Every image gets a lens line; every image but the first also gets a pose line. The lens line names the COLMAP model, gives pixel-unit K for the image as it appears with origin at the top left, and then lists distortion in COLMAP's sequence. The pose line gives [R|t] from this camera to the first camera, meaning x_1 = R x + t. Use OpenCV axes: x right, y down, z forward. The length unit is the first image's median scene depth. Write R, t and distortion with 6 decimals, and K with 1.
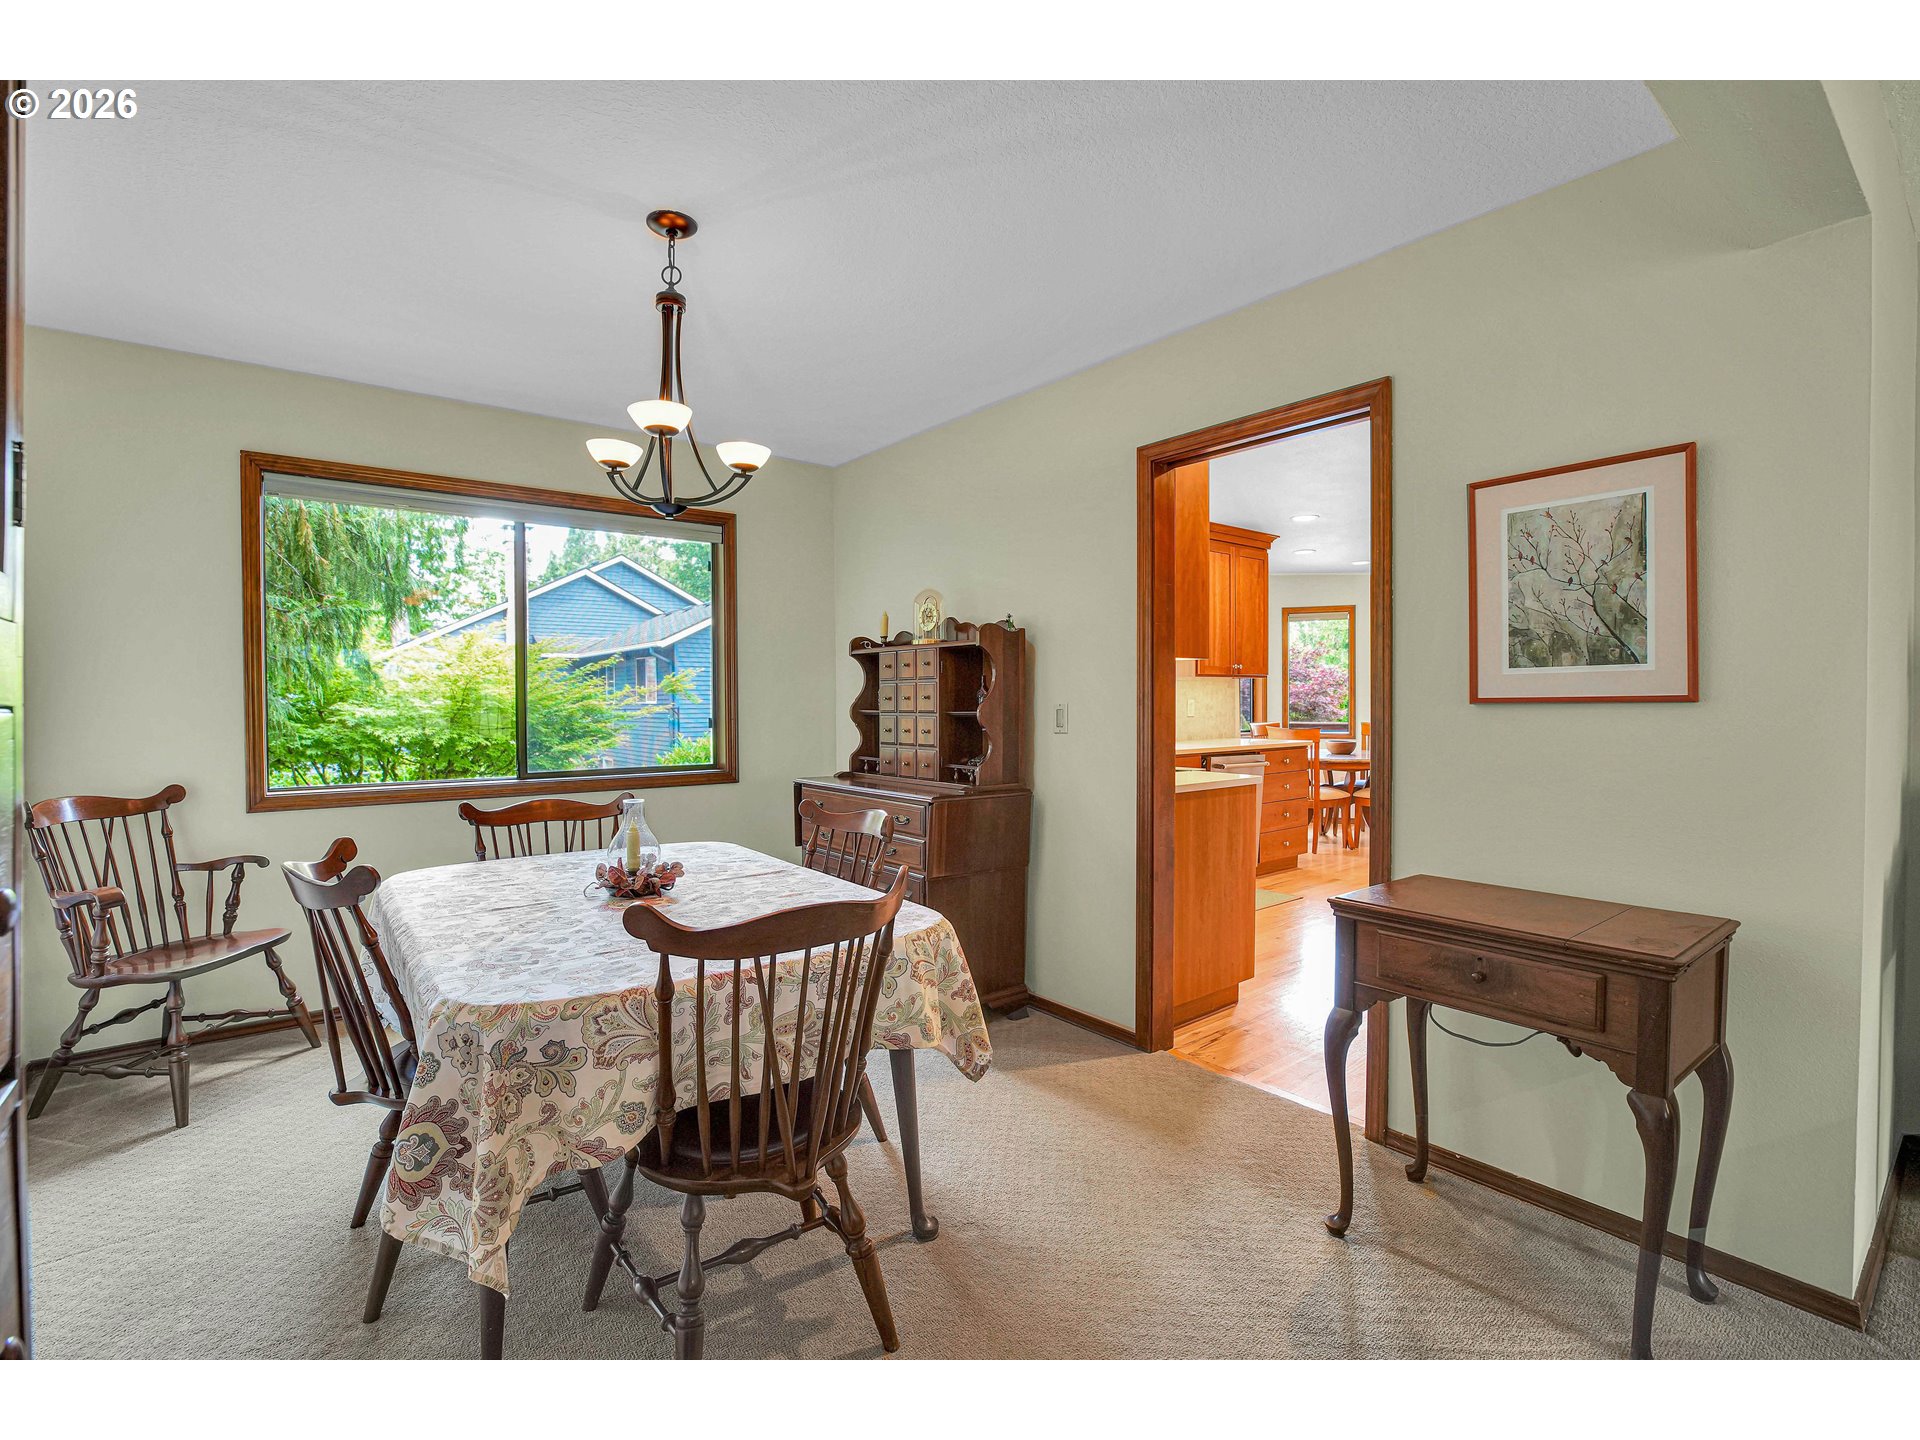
lens RADIAL K [[879.2, 0, 960.0], [0, 879.2, 720.0], [0, 0, 1]] dist [-0.045323, 0.012333]
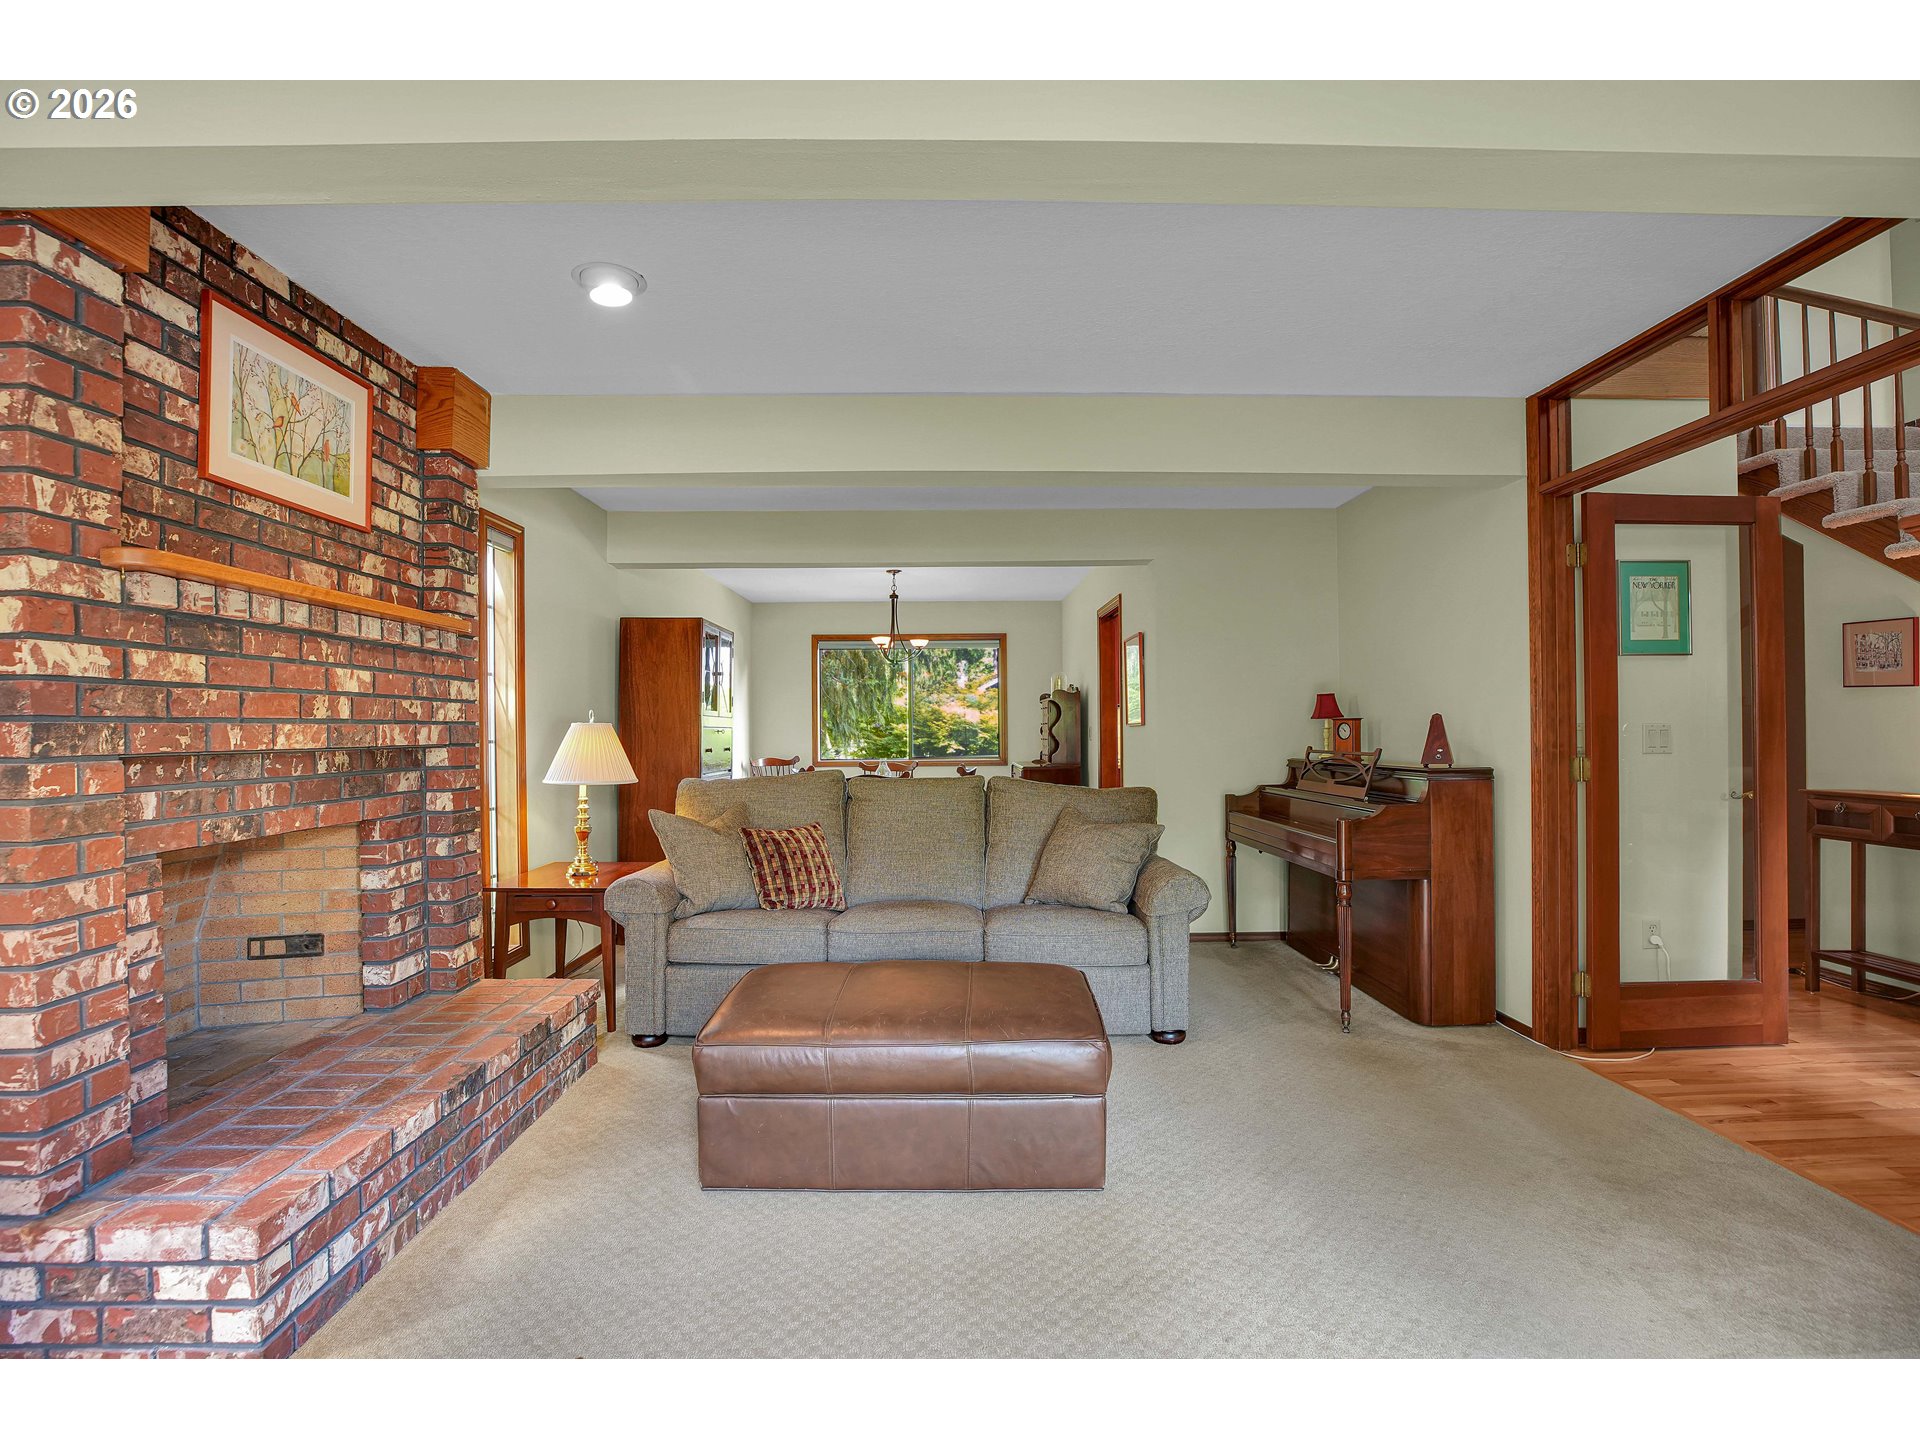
lens RADIAL K [[909.2, 0, 961.2], [0, 909.2, 735.4], [0, 0, 1]] dist [-0.049339, 0.014605]
pose [[0.791343, 0.003905, -0.611360, 1.278345], [-0.008650, 0.999951, -0.004809, 0.017572], [0.611312, 0.009094, 0.791338, -0.982467]]
